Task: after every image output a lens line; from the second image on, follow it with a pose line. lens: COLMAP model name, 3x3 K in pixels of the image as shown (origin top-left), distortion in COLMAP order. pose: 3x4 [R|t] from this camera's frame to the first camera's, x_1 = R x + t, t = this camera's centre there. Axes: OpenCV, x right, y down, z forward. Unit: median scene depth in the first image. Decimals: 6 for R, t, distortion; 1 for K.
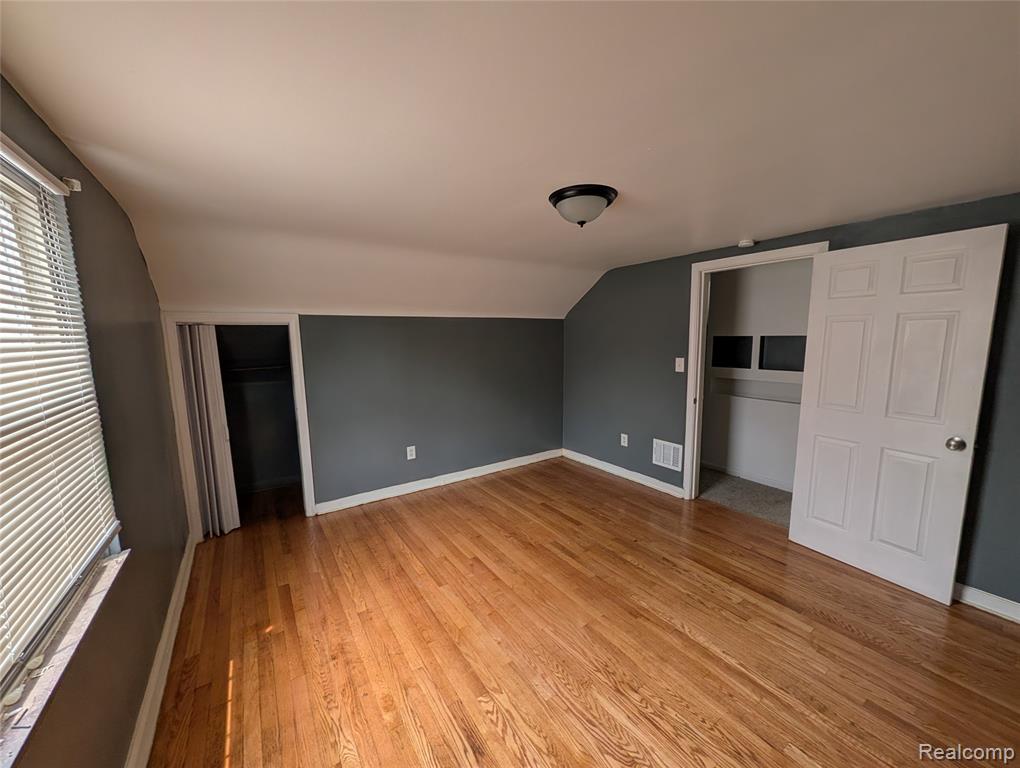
lens RADIAL K [[394.1, 0, 511.0], [0, 394.1, 385.5], [0, 0, 1]] dist [0.000962, 0.000265]
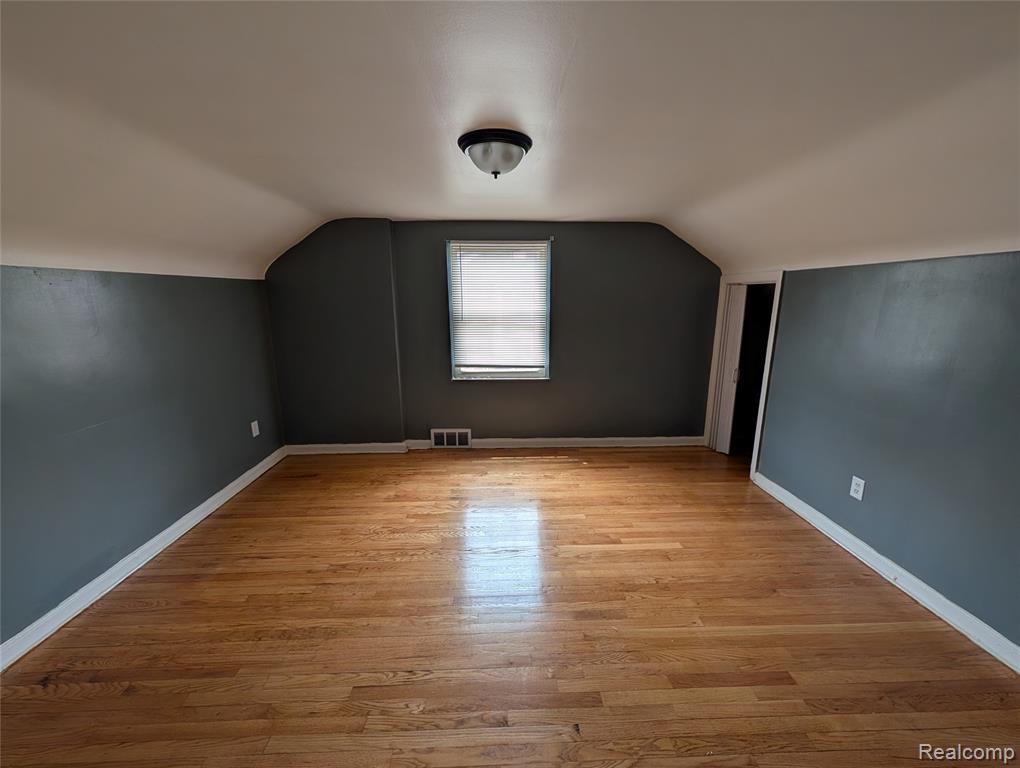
lens RADIAL K [[394.1, 0, 511.0], [0, 394.1, 385.5], [0, 0, 1]] dist [0.000962, 0.000265]
pose [[-0.531711, 0.200925, -0.822747, 0.733439], [-0.099424, 0.949926, 0.296237, -0.160154], [0.841070, 0.239313, -0.485109, 1.152316]]
